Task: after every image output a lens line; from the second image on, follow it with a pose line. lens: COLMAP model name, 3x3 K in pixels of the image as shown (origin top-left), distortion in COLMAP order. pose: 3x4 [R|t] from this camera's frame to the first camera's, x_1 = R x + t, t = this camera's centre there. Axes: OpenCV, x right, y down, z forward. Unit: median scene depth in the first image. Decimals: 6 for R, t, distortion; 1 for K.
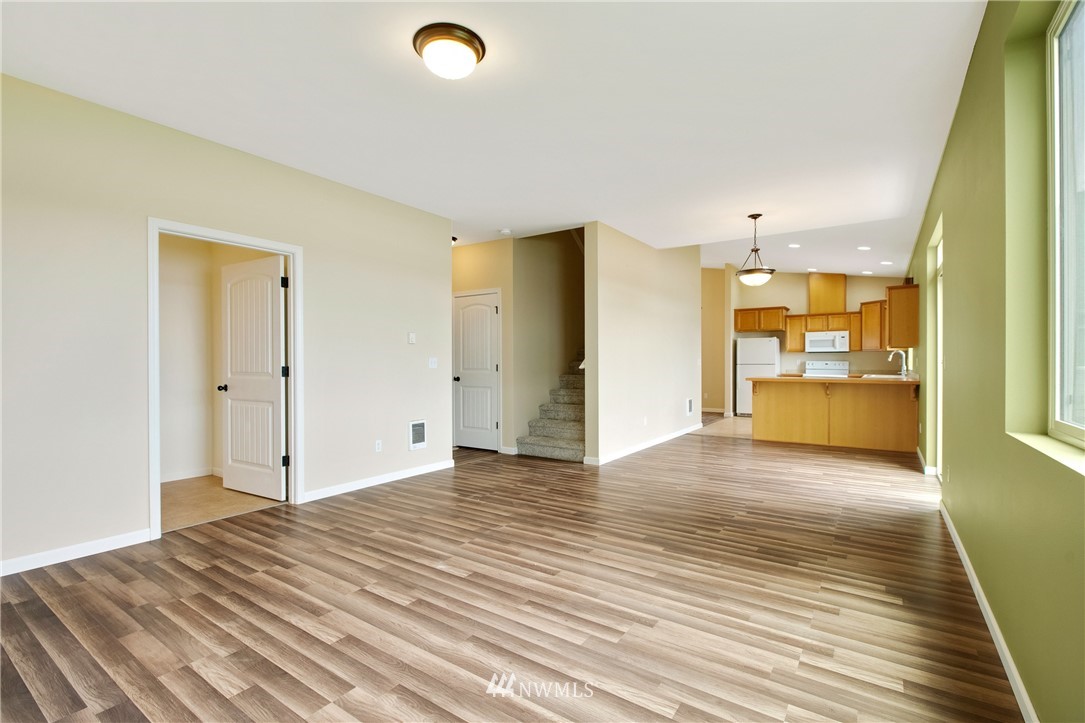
lens RADIAL K [[486.6, 0, 570.6], [0, 486.6, 364.1], [0, 0, 1]] dist [-0.010130, 0.000187]
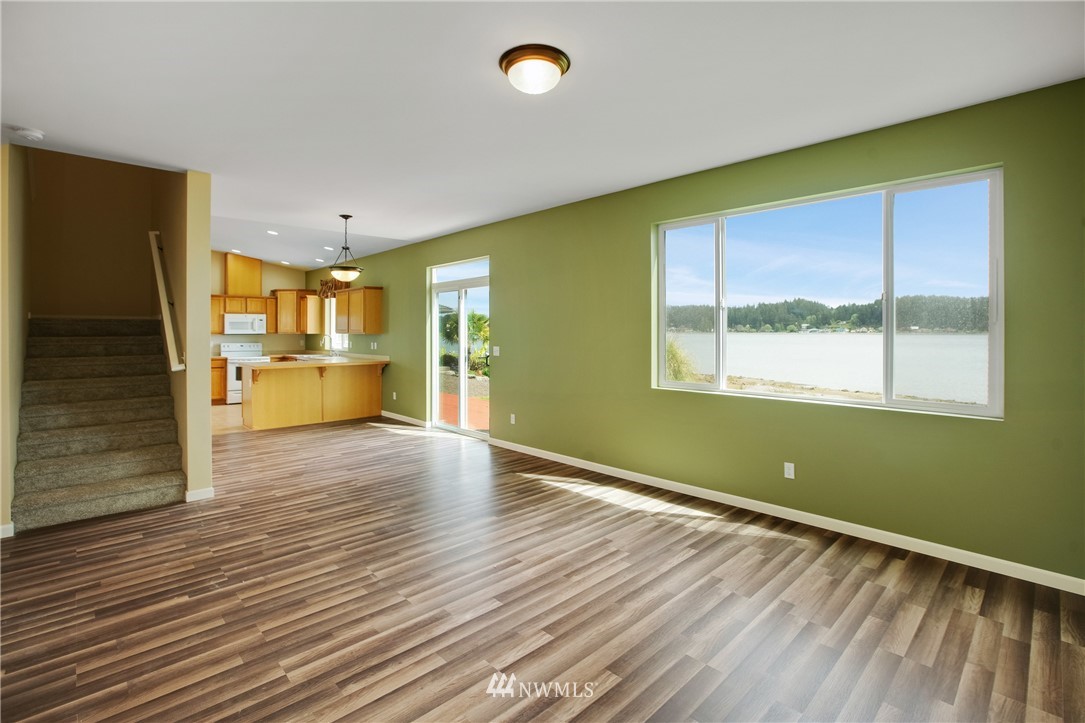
lens RADIAL K [[498.6, 0, 512.1], [0, 498.6, 335.9], [0, 0, 1]] dist [-0.054838, 0.018067]
pose [[0.257294, -0.006929, 0.966308, -0.944381], [0.003723, 0.999974, 0.006179, -0.076908], [-0.966326, 0.002007, 0.257314, 0.604545]]
